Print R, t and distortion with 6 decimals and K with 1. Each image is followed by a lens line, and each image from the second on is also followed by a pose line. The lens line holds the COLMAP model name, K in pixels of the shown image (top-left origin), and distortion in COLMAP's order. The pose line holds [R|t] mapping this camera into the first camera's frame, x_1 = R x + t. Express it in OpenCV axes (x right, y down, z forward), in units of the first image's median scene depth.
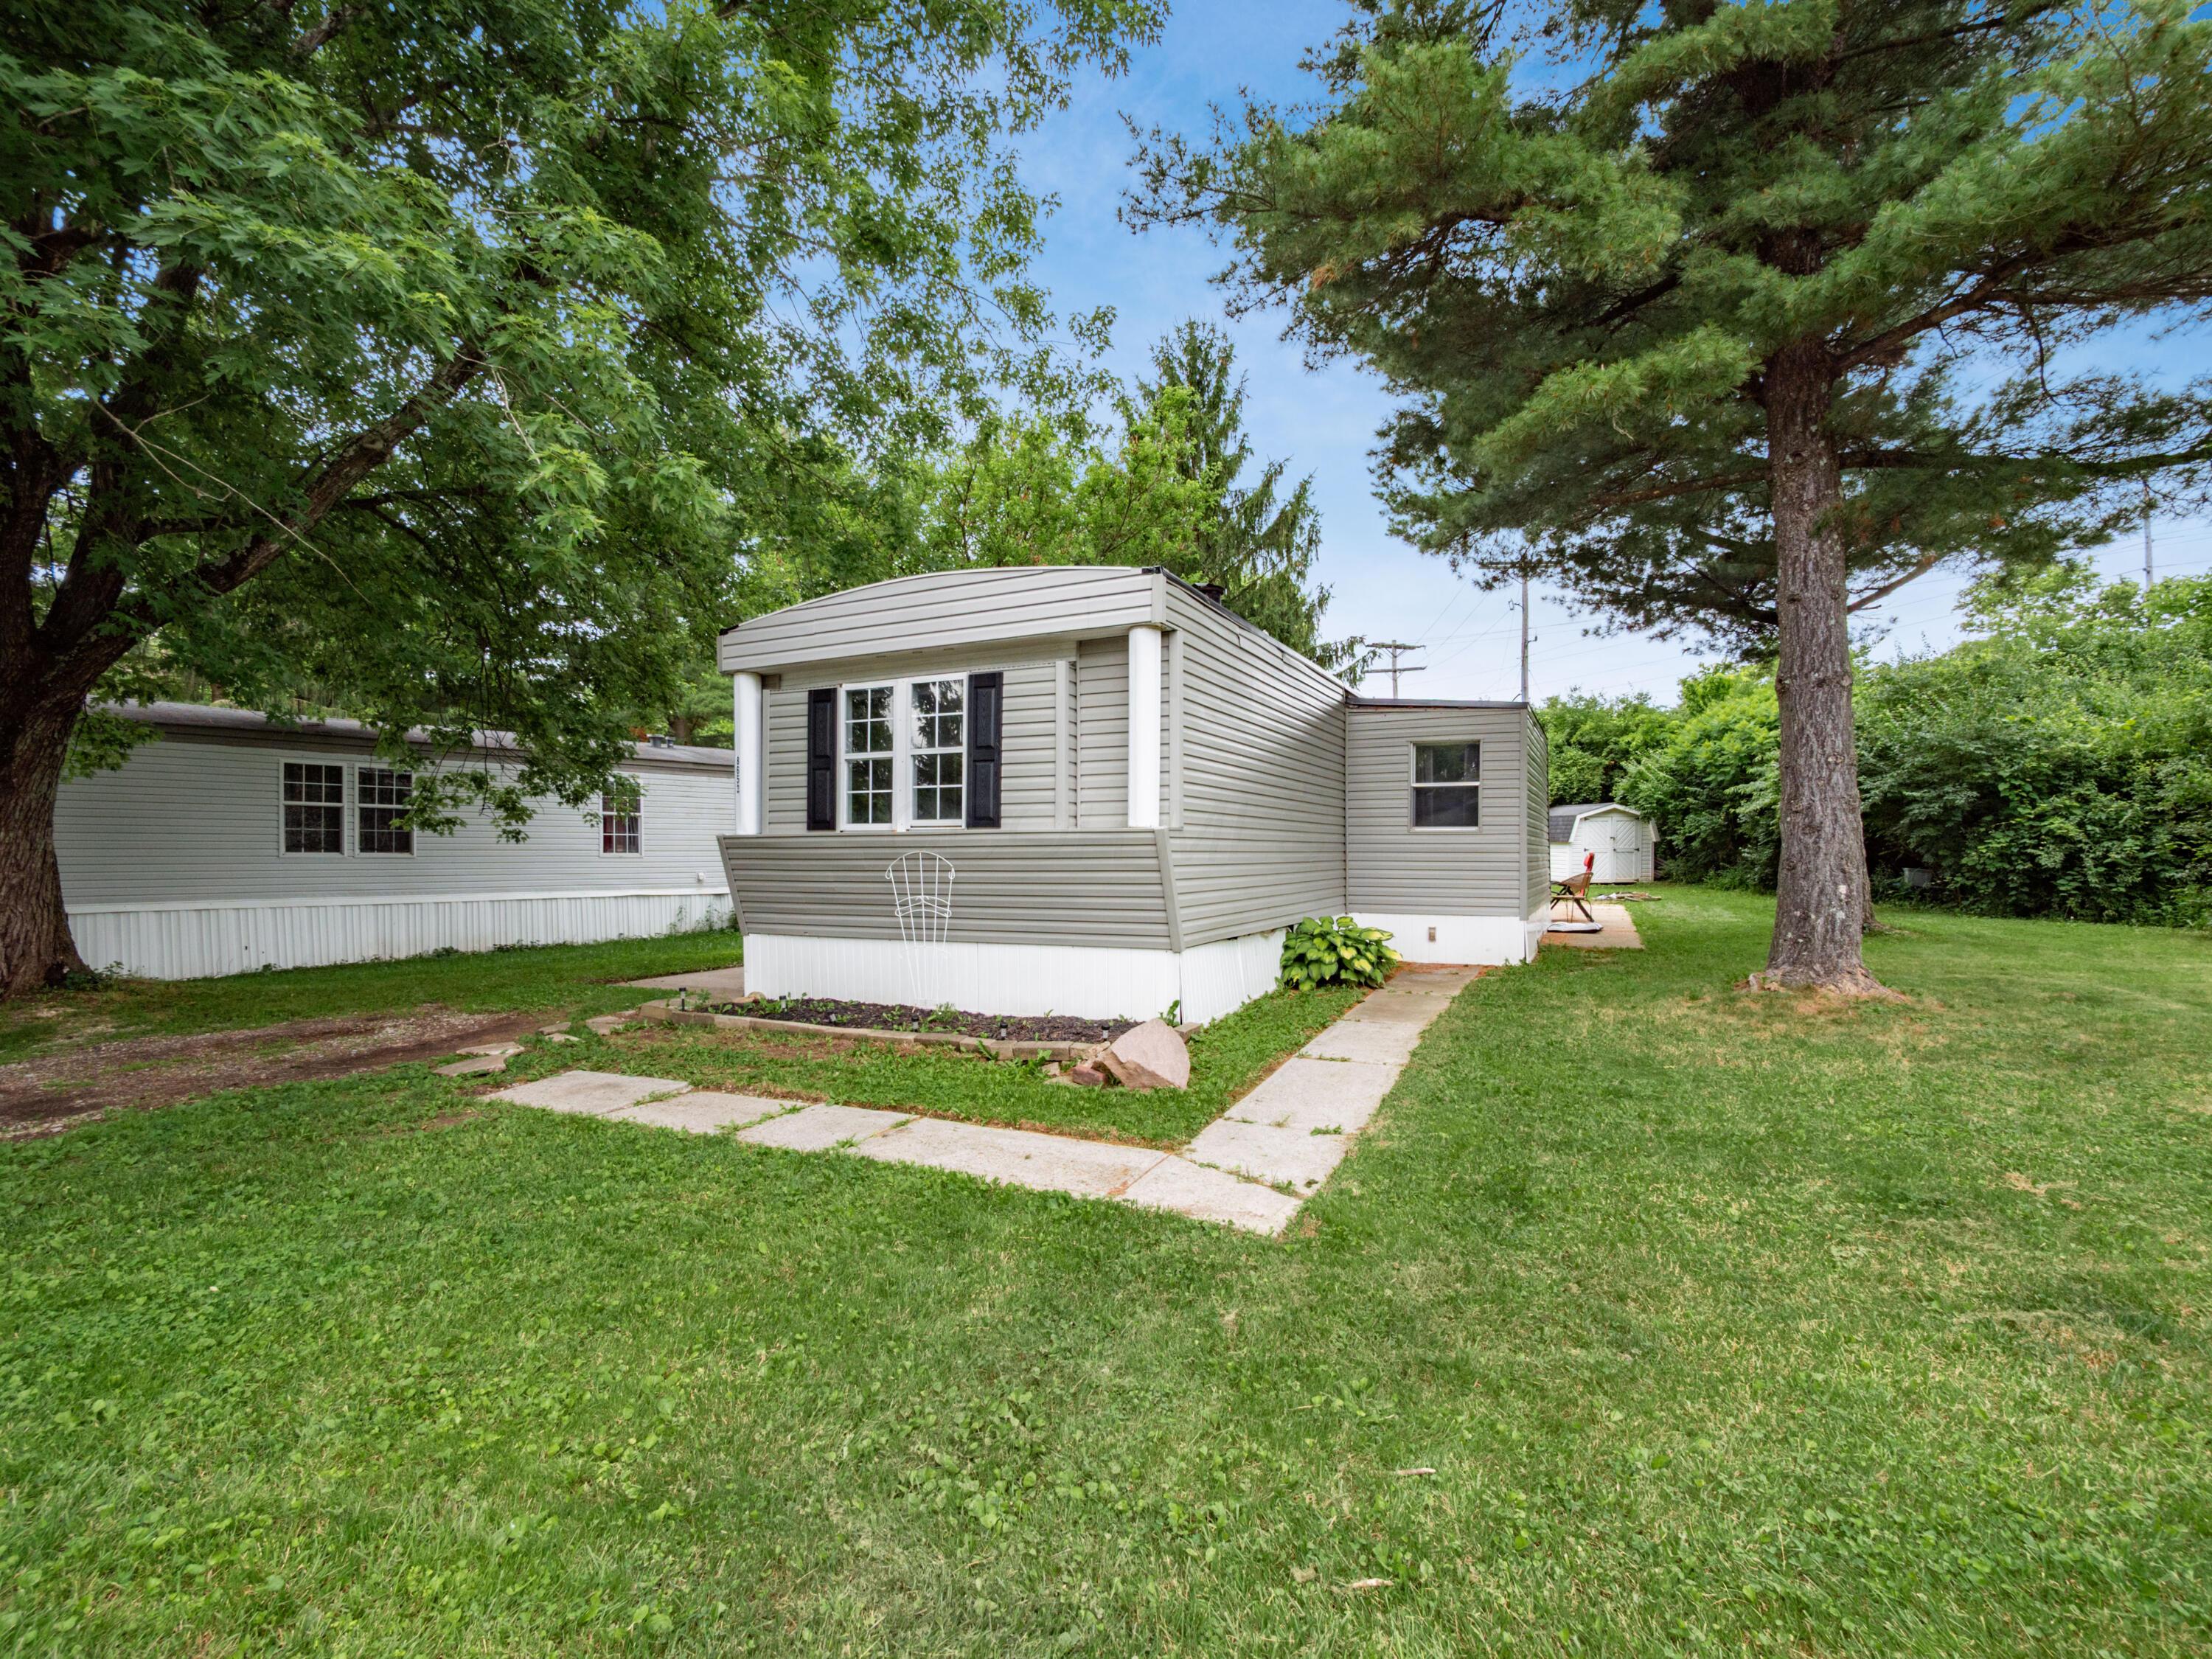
lens RADIAL K [[1087.2, 0, 1084.0], [0, 1087.2, 886.9], [0, 0, 1]] dist [-0.003759, 0.001746]
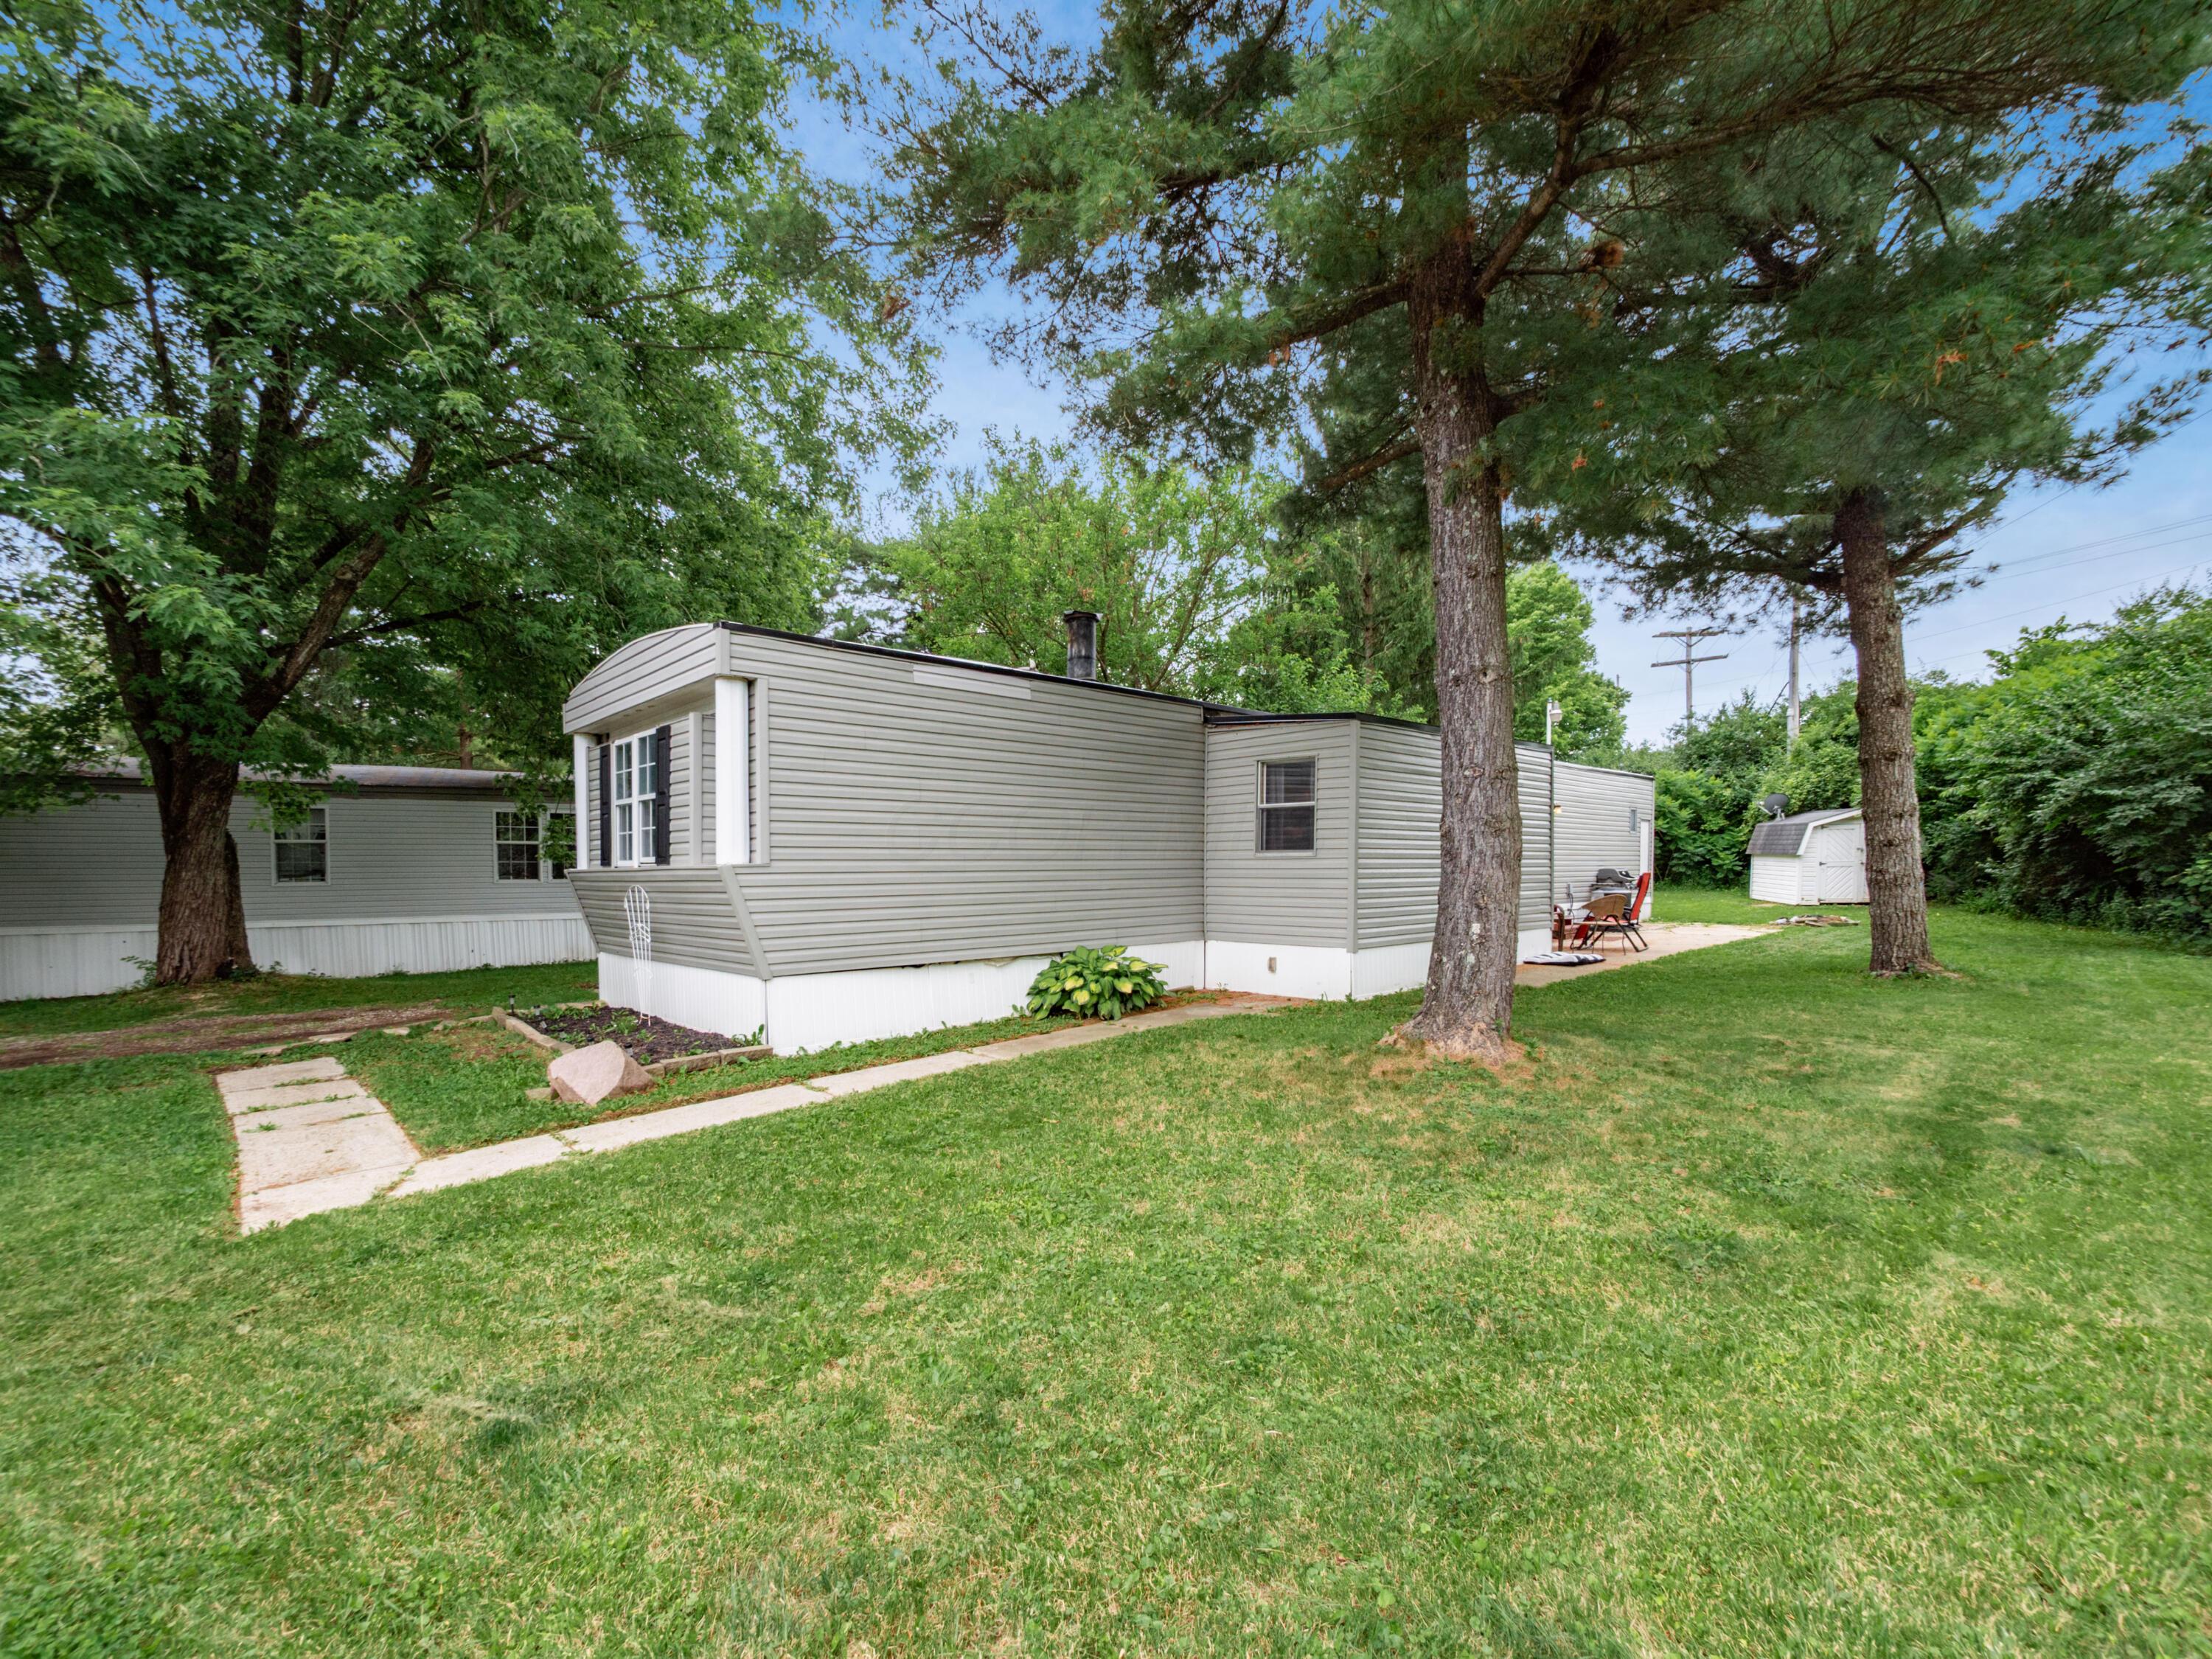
lens RADIAL K [[1009.6, 0, 1102.2], [0, 1009.6, 955.6], [0, 0, 1]] dist [0.008687, -0.002329]
pose [[0.937582, 0.022851, -0.347013, 0.393595], [-0.002991, 0.998332, 0.057659, -0.011836], [0.347751, -0.053022, 0.936086, 0.091182]]
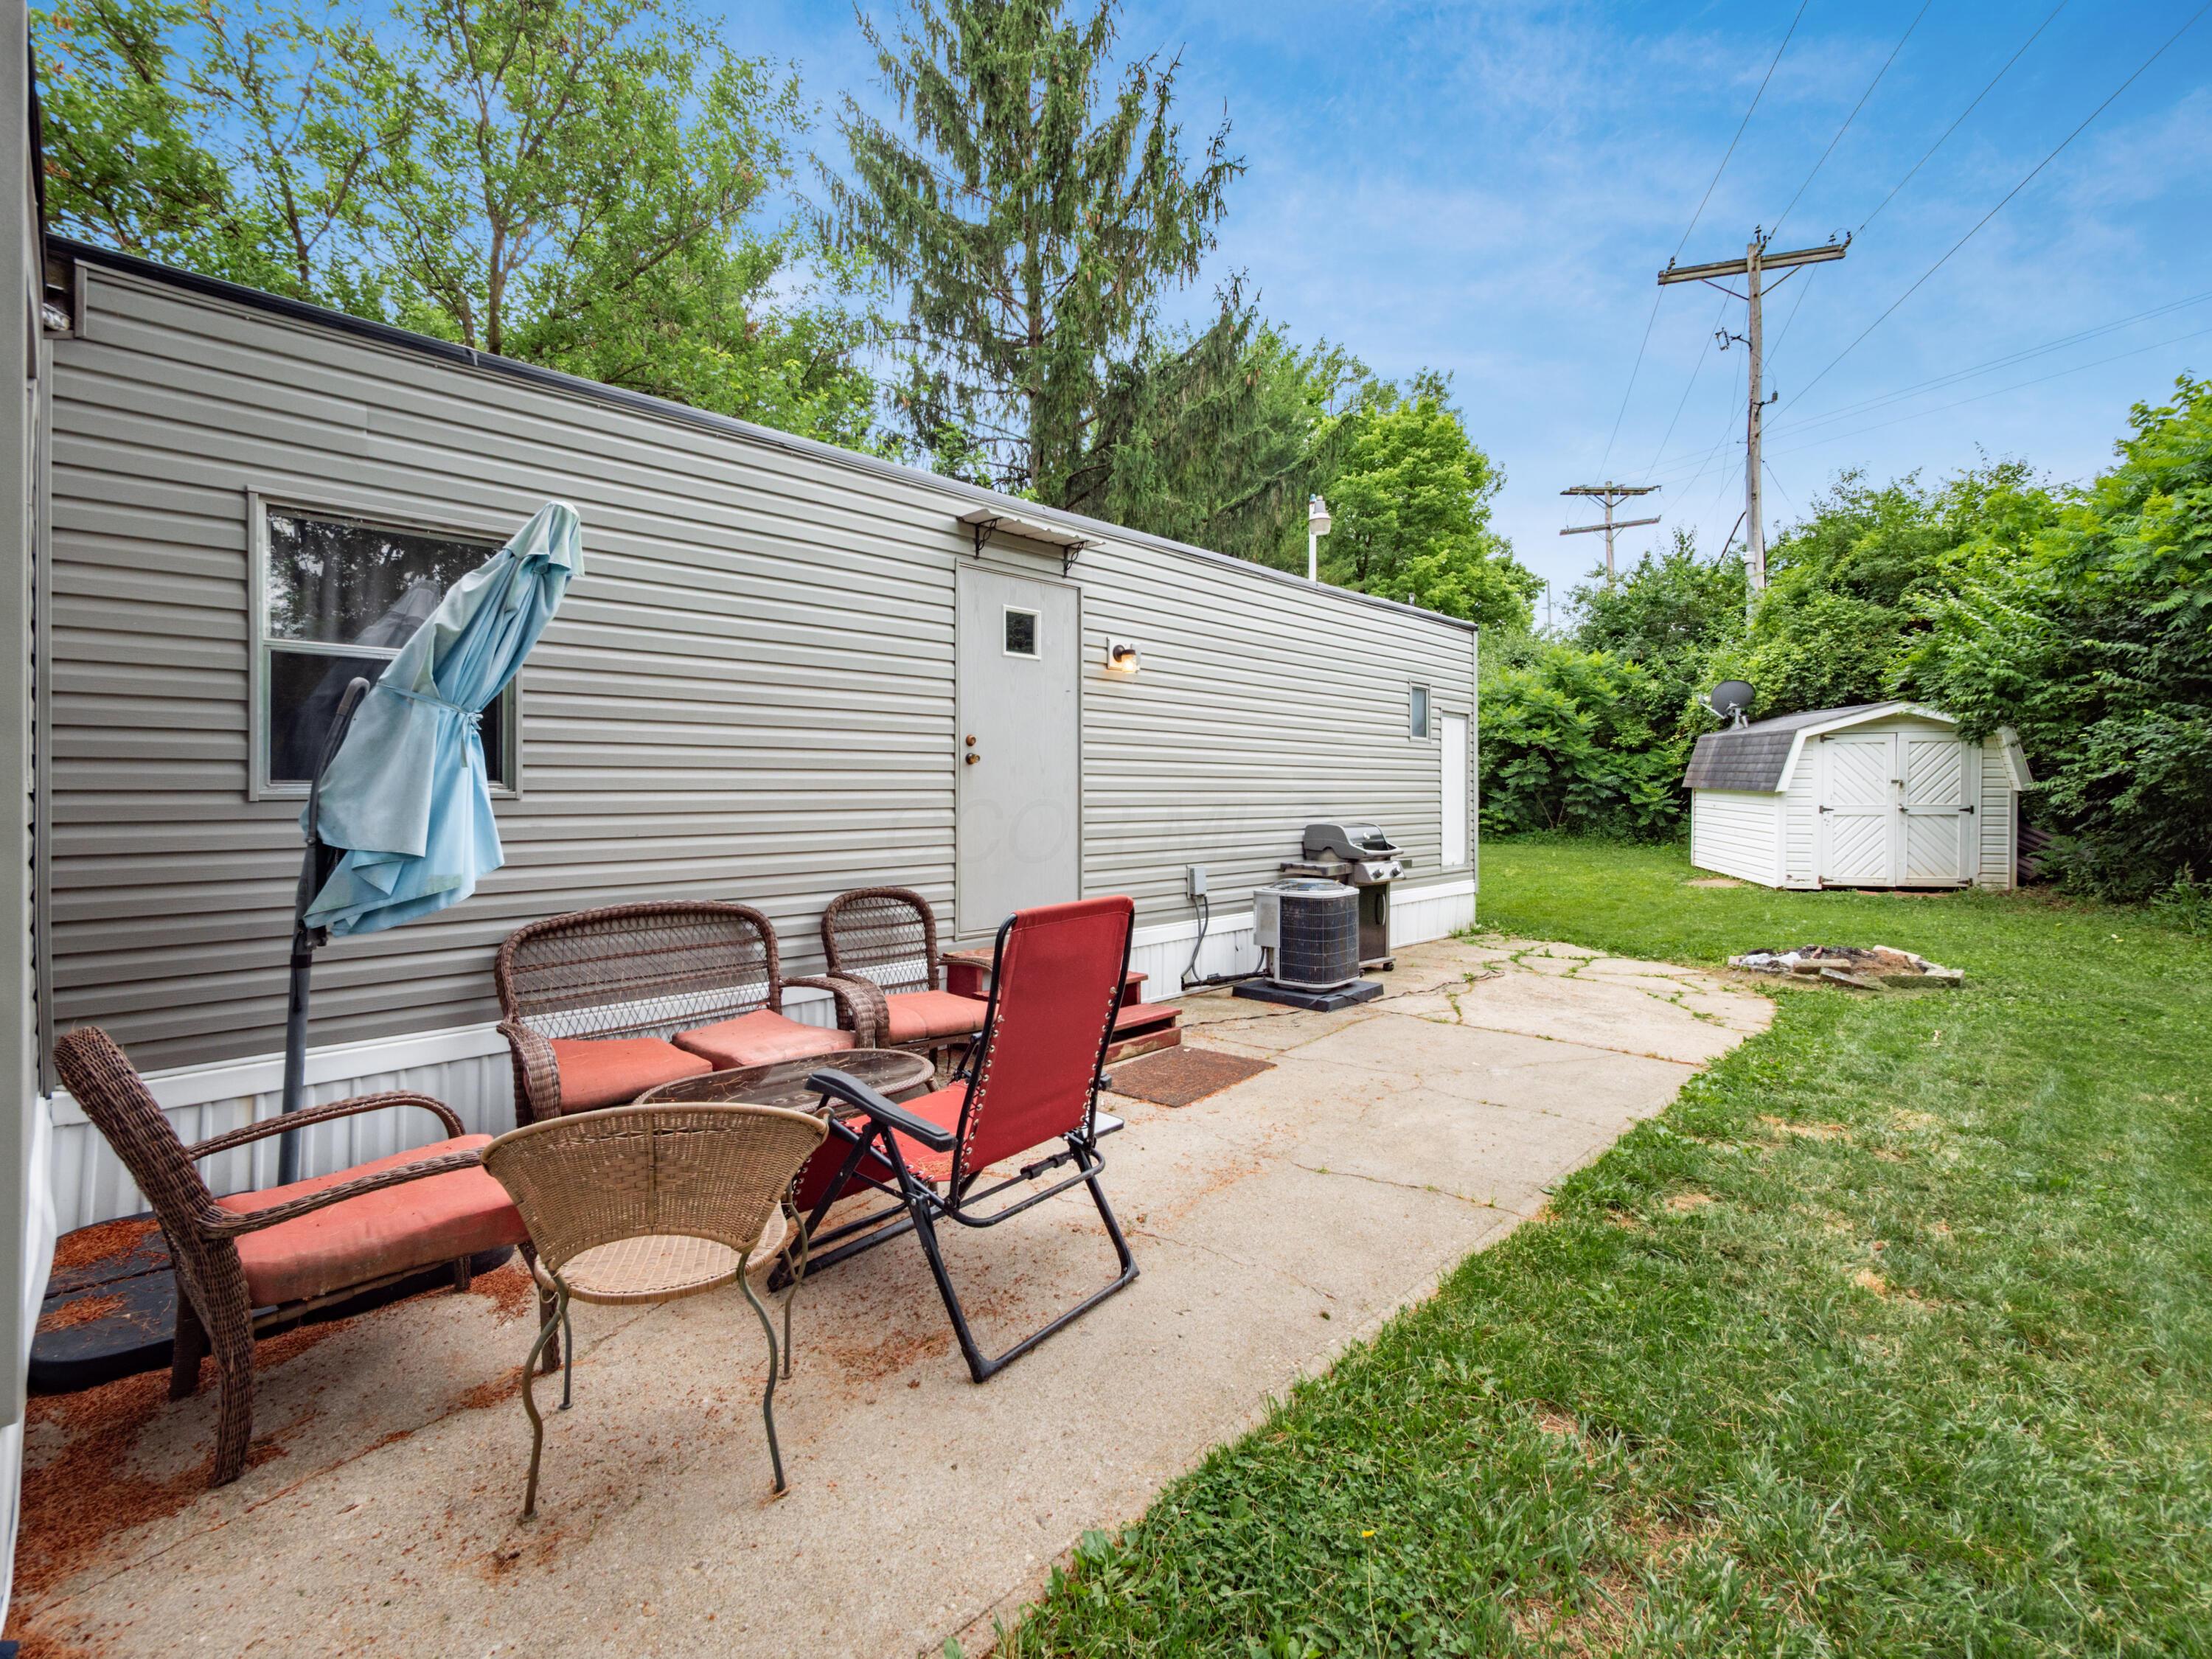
lens RADIAL K [[1002.2, 0, 1087.9], [0, 1002.2, 817.1], [0, 0, 1]] dist [-0.001657, -0.001444]
pose [[0.943122, 0.013534, -0.332170, 0.595840], [-0.014475, 0.999895, -0.000360, -0.050405], [0.332130, 0.005148, 0.943219, 0.980098]]
